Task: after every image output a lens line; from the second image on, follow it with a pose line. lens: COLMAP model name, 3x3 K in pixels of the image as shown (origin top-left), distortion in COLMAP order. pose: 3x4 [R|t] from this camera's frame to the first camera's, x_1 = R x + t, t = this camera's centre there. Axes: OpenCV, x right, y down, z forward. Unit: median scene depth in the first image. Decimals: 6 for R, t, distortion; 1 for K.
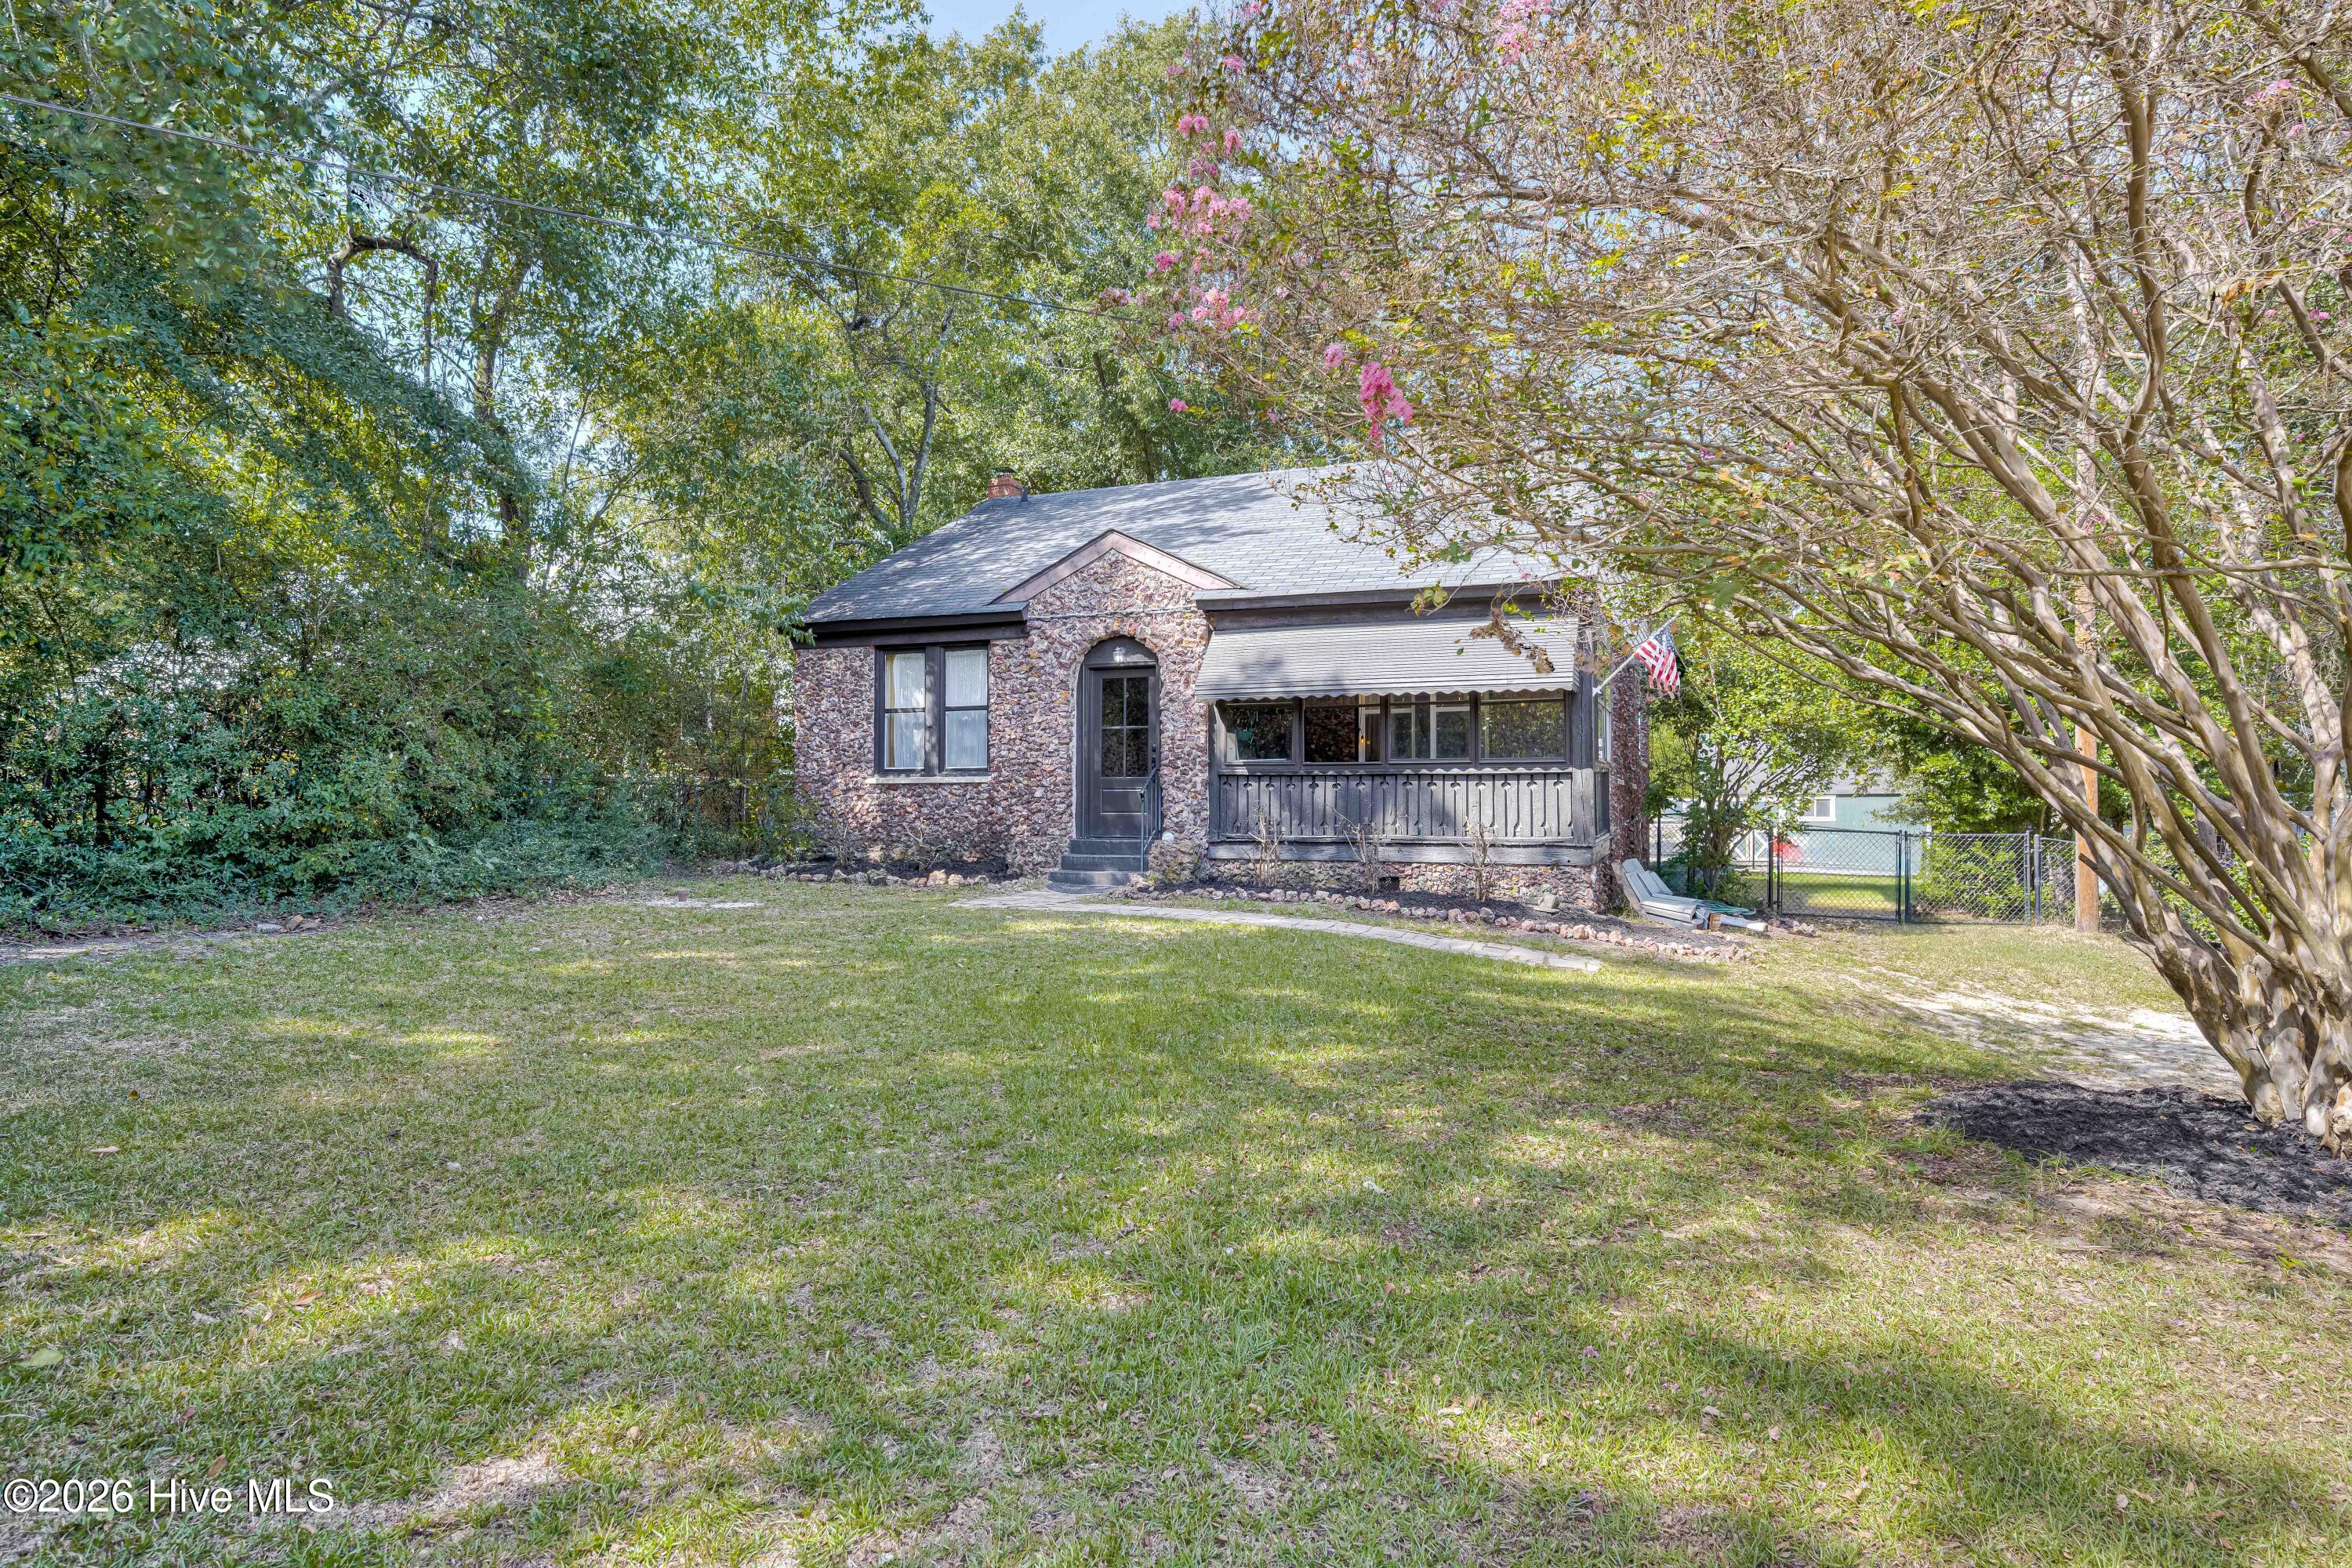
lens RADIAL K [[1367.5, 0, 1177.2], [0, 1367.5, 781.6], [0, 0, 1]] dist [-0.000801, 0.000527]
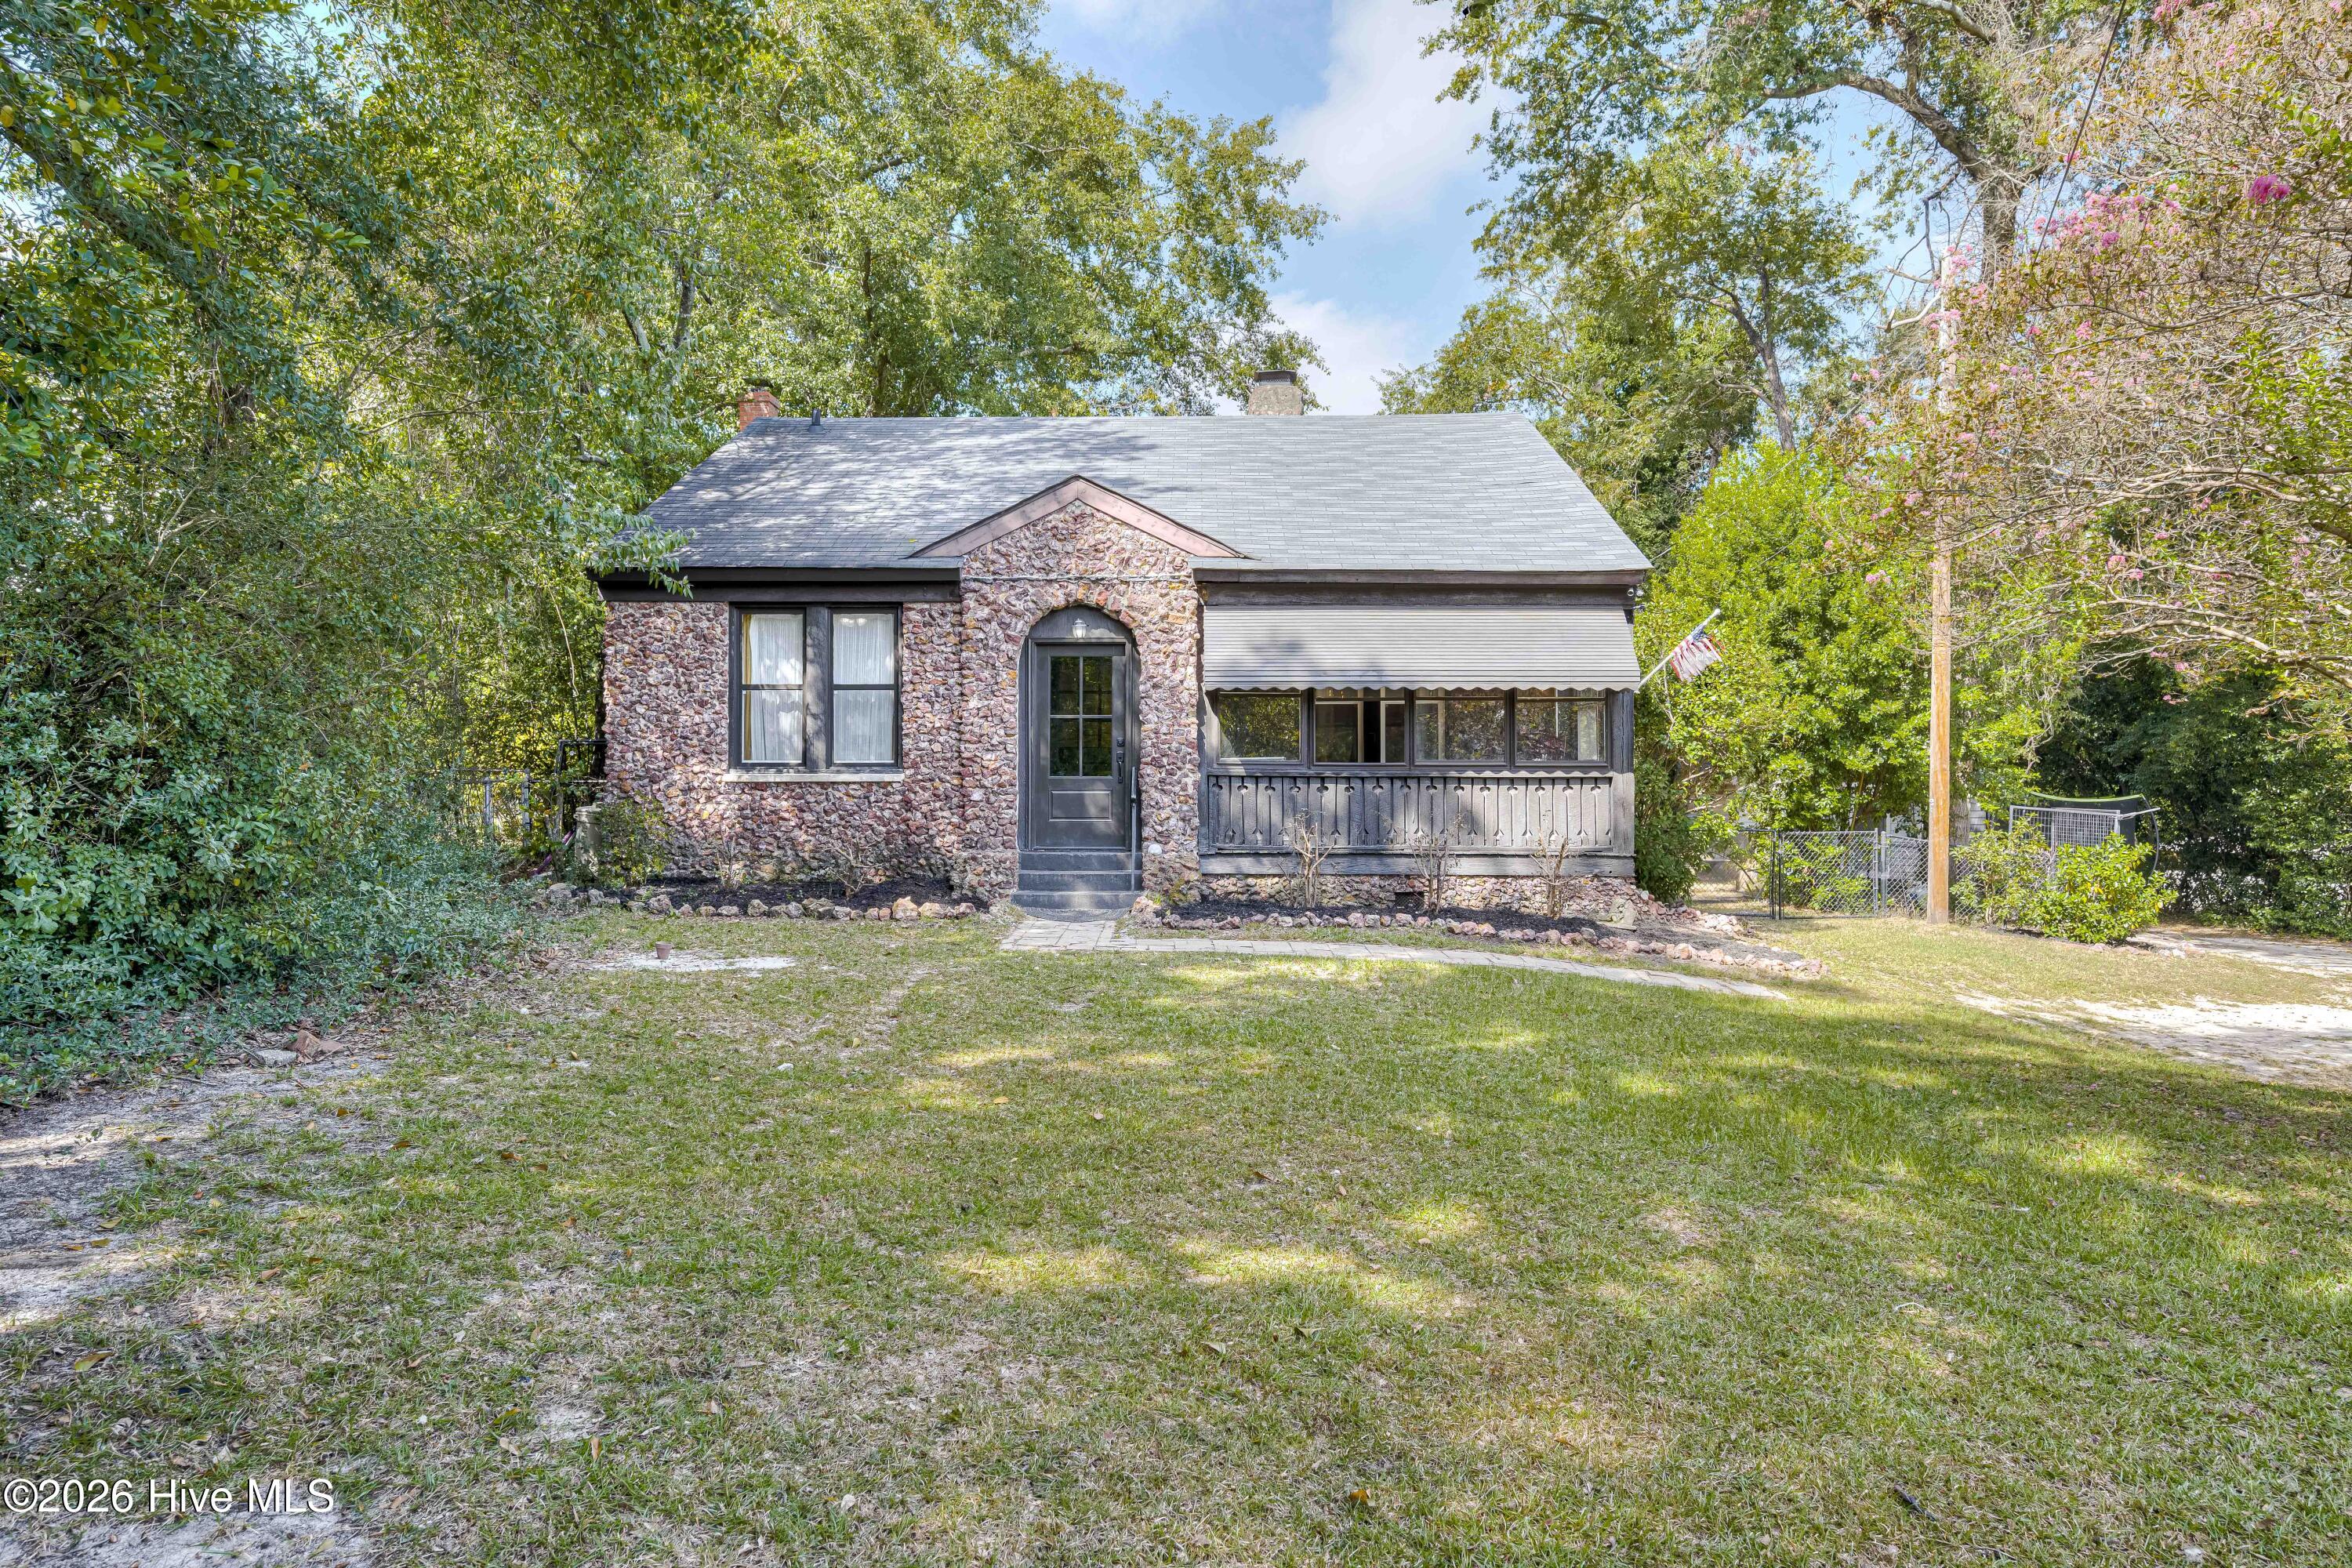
lens RADIAL K [[1457.8, 0, 1175.4], [0, 1457.8, 787.5], [0, 0, 1]] dist [0.000969, 0.000152]
pose [[0.930885, 0.000029, 0.365311, -0.316380], [-0.008598, 0.999725, 0.021830, -0.016665], [-0.365210, -0.023463, 0.930629, 0.159438]]
